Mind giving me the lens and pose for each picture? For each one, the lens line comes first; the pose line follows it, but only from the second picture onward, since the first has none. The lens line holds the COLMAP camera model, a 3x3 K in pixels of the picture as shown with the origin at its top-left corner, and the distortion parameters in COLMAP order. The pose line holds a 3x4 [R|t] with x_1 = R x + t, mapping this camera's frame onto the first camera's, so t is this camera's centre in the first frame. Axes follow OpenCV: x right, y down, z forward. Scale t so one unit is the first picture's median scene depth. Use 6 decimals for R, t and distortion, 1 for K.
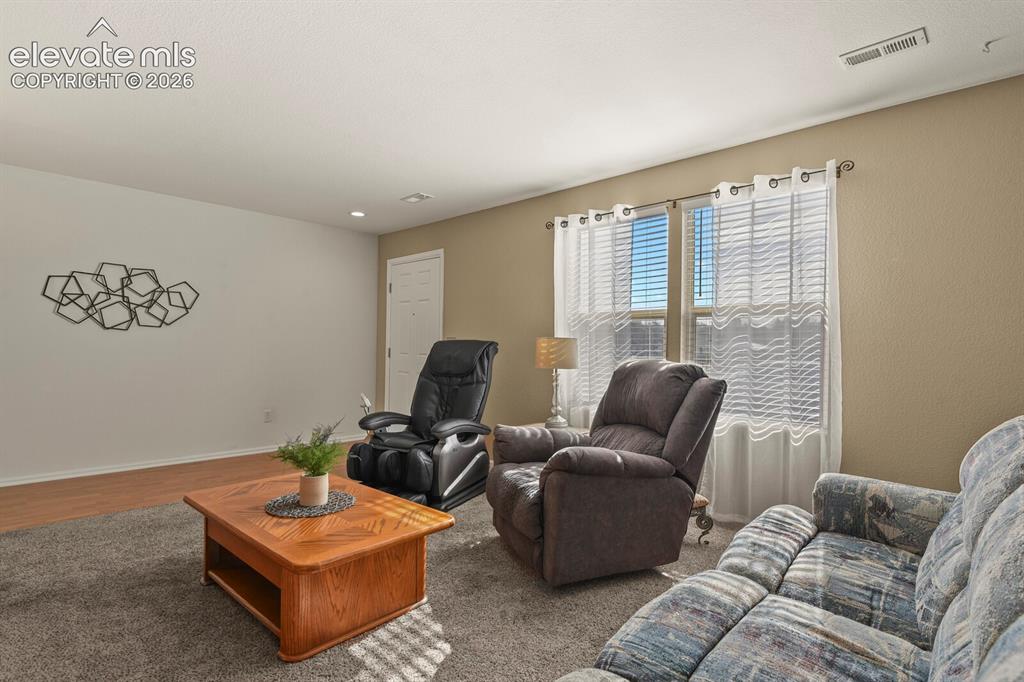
lens RADIAL K [[498.2, 0, 515.4], [0, 498.2, 344.2], [0, 0, 1]] dist [-0.004242, -0.006714]
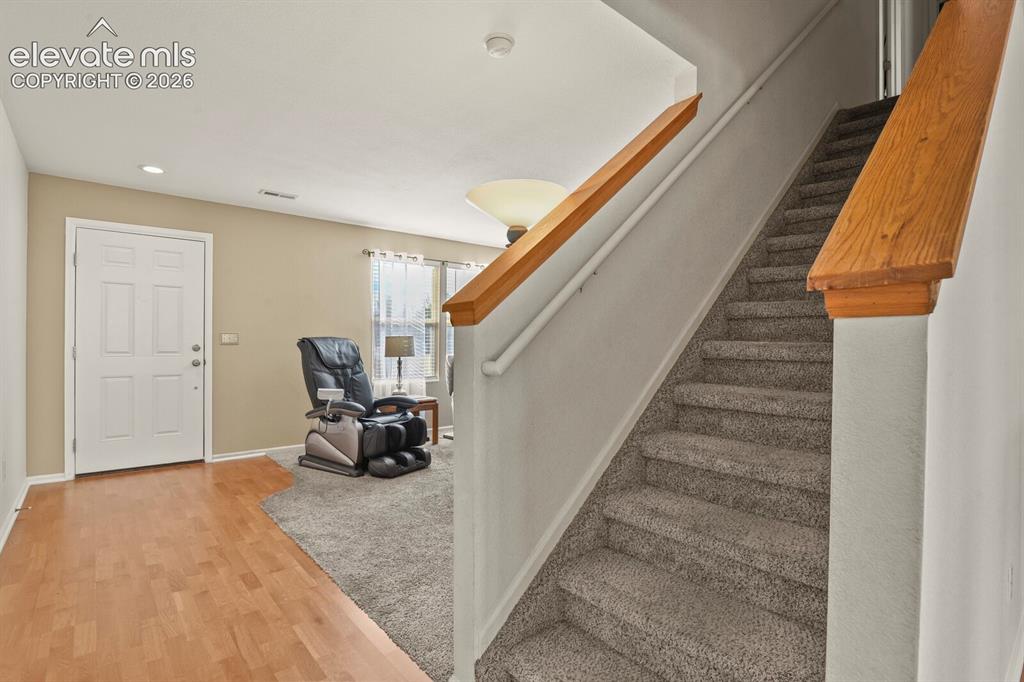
lens RADIAL K [[498.2, 0, 515.4], [0, 498.2, 344.2], [0, 0, 1]] dist [-0.004242, -0.006714]
pose [[0.141587, -0.017563, 0.989770, -0.995353], [-0.012194, 0.999736, 0.019484, -0.017400], [-0.989851, -0.014828, 0.141335, 0.332641]]
